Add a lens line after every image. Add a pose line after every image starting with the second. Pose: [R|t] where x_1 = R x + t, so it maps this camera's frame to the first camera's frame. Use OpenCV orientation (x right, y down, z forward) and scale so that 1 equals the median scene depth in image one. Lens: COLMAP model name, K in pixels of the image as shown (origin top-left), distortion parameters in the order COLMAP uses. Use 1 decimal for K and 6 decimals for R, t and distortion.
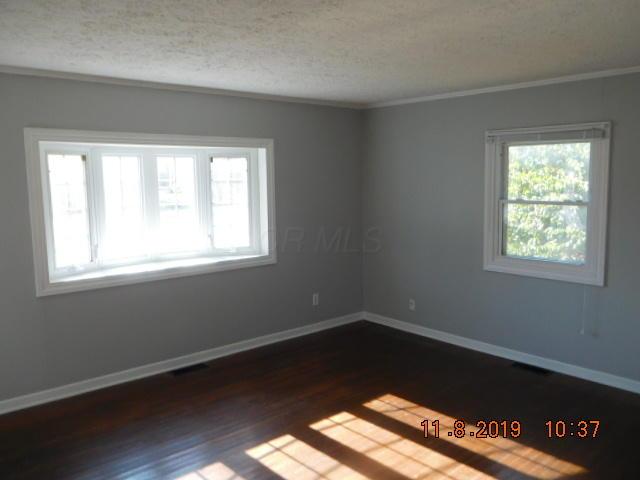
lens RADIAL K [[531.0, 0, 320.0], [0, 531.0, 238.6], [0, 0, 1]] dist [-0.033279, 0.004171]
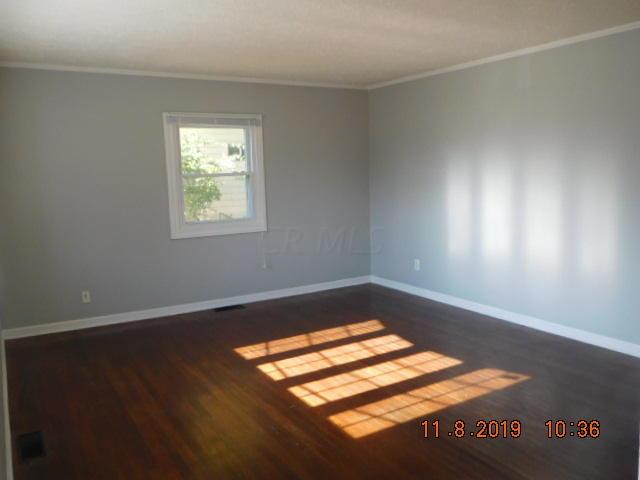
lens RADIAL K [[531.0, 0, 323.3], [0, 531.0, 238.7], [0, 0, 1]] dist [-0.033279, 0.004171]
pose [[0.178076, -0.123553, 0.976229, -0.874022], [0.135479, 0.985717, 0.100041, -0.011294], [-0.974646, 0.114443, 0.192271, 0.597848]]
